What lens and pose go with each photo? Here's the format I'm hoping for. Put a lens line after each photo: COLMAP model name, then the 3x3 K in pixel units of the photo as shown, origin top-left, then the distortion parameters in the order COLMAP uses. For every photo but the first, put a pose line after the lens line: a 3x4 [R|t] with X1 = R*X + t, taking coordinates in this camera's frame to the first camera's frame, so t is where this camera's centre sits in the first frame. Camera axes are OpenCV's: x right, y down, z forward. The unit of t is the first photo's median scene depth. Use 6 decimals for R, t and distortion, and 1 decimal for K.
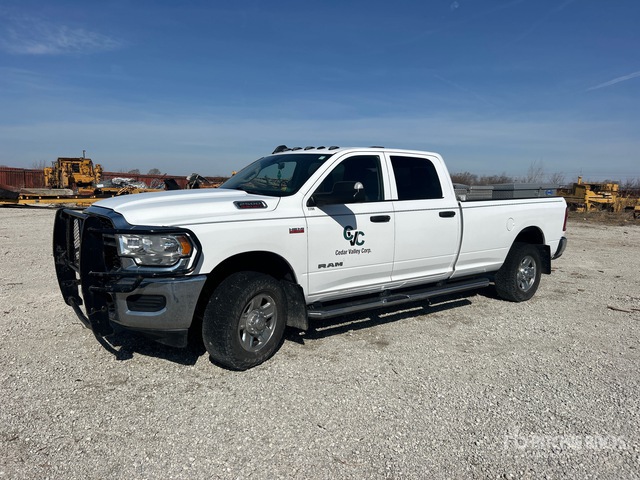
lens RADIAL K [[471.6, 0, 317.6], [0, 471.6, 242.8], [0, 0, 1]] dist [0.000624, 0.005035]
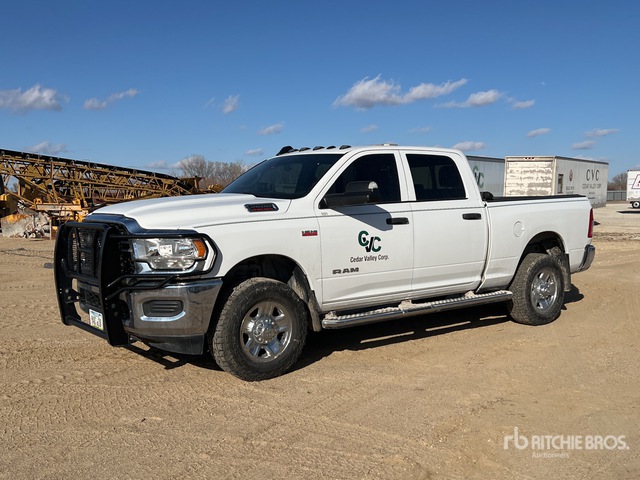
lens RADIAL K [[630.0, 0, 321.5], [0, 630.0, 243.3], [0, 0, 1]] dist [-0.053996, 0.000000]
pose [[0.999598, -0.028365, -0.000099, -0.017429], [0.028326, 0.998388, -0.049185, 0.049007], [0.001494, 0.049162, 0.998790, -0.235576]]
